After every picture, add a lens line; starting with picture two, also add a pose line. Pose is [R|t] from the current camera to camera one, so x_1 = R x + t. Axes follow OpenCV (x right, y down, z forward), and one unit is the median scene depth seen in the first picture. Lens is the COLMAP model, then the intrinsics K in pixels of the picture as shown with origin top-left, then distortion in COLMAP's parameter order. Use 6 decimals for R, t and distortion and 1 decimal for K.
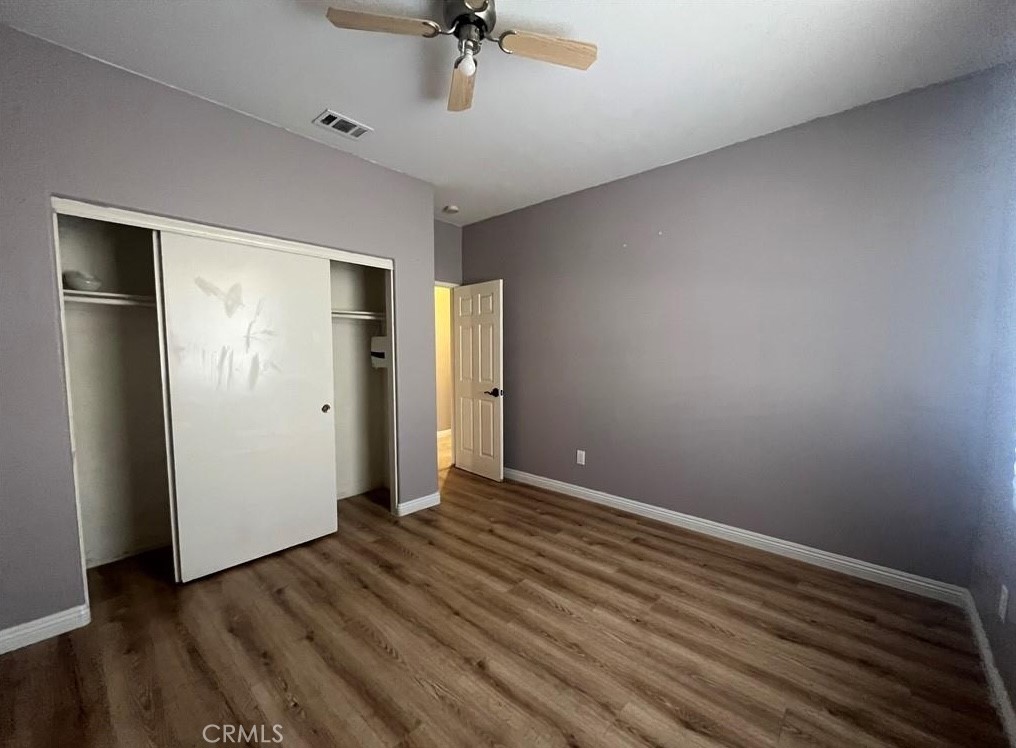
lens RADIAL K [[408.1, 0, 506.9], [0, 408.1, 377.2], [0, 0, 1]] dist [-0.002257, 0.000740]
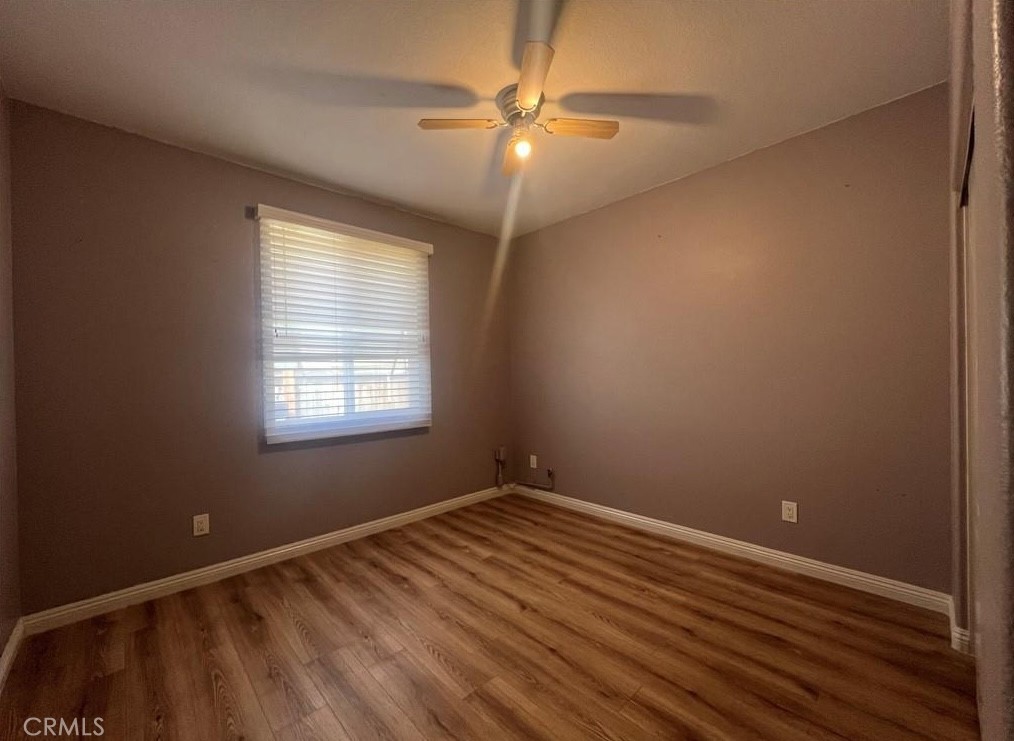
lens RADIAL K [[407.3, 0, 508.3], [0, 407.3, 374.1], [0, 0, 1]] dist [-0.002257, 0.000740]
pose [[-0.996703, 0.019833, 0.078679, -0.114917], [0.024624, 0.997871, 0.060395, -0.091326], [-0.077313, 0.062133, -0.995069, 1.972382]]
